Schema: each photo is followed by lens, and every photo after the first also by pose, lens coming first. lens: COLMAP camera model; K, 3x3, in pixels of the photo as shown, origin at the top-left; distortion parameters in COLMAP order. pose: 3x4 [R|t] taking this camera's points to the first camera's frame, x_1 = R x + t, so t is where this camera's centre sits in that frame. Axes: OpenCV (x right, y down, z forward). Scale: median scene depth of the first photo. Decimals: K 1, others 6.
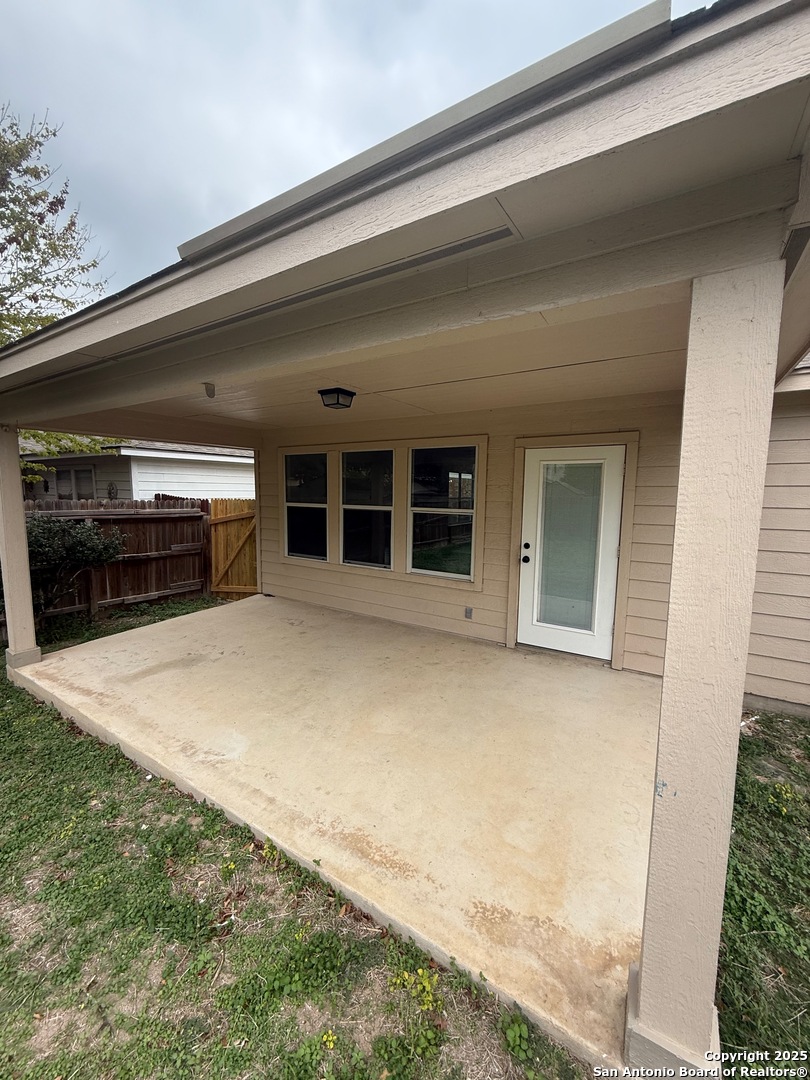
lens RADIAL K [[433.3, 0, 405.0], [0, 433.3, 540.0], [0, 0, 1]] dist [-0.000112, 0.000020]
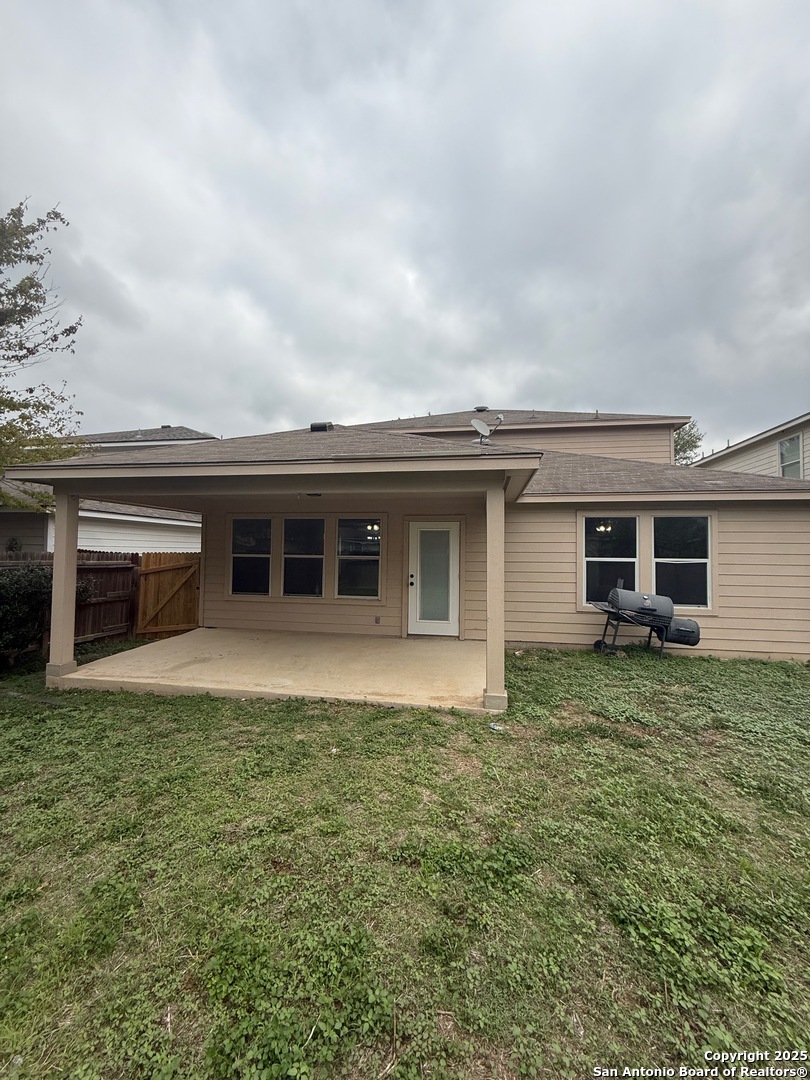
lens RADIAL K [[433.3, 0, 405.0], [0, 433.3, 540.0], [0, 0, 1]] dist [-0.000112, 0.000020]
pose [[0.925511, 0.010608, 0.378572, -0.290482], [0.042506, 0.990382, -0.131668, 0.069748], [-0.376328, 0.137951, 0.916159, -0.436168]]
